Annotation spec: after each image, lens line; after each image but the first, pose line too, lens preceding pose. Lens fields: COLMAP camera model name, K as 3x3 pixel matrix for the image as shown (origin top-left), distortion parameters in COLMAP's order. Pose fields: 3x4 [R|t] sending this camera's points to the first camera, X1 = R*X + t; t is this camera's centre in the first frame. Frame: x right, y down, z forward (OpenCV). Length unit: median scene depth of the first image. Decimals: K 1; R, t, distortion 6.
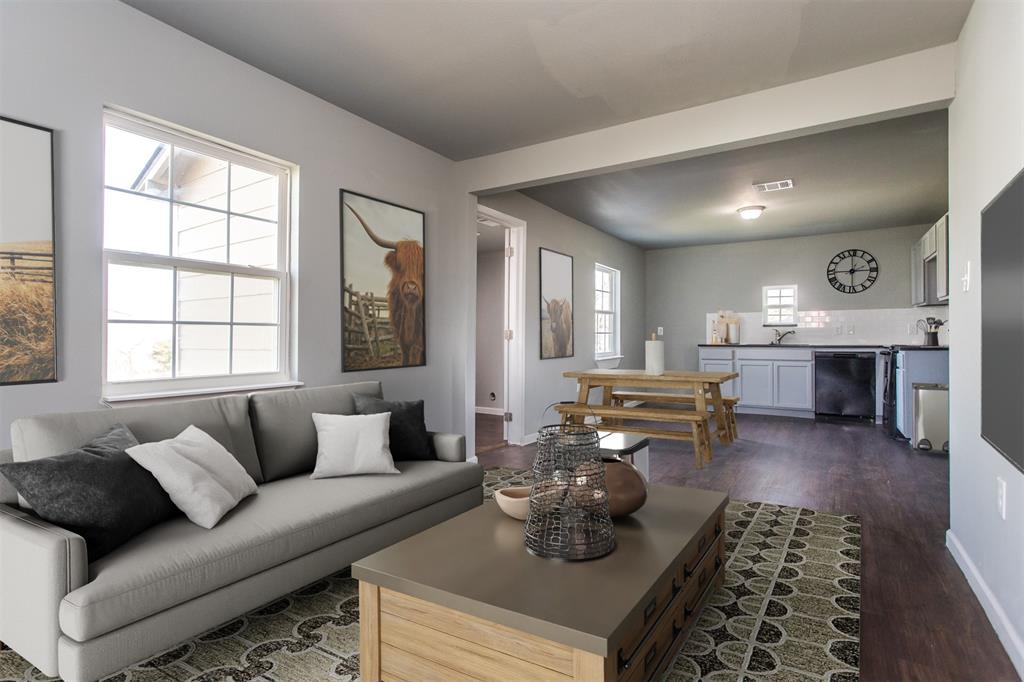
lens RADIAL K [[497.4, 0, 513.7], [0, 497.4, 332.5], [0, 0, 1]] dist [-0.005190, 0.000913]
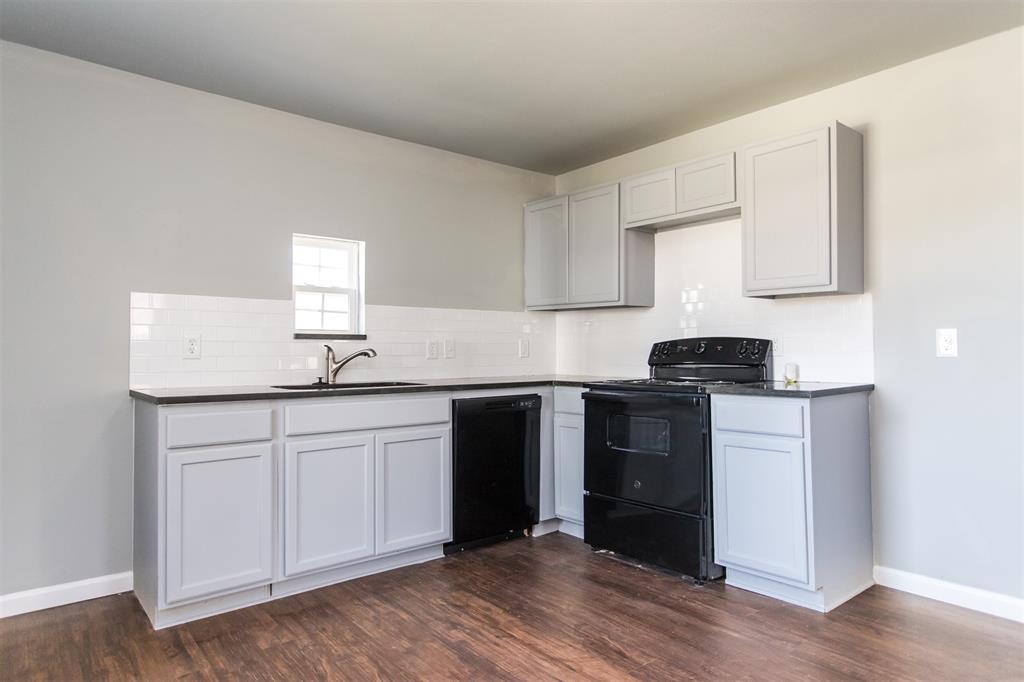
lens RADIAL K [[620.1, 0, 509.2], [0, 620.1, 342.0], [0, 0, 1]] dist [-0.001432, -0.001770]
pose [[0.313951, 0.018249, 0.949264, 0.112752], [-0.008720, 0.999829, -0.016337, -0.002940], [-0.949399, -0.003148, 0.314056, 0.755693]]
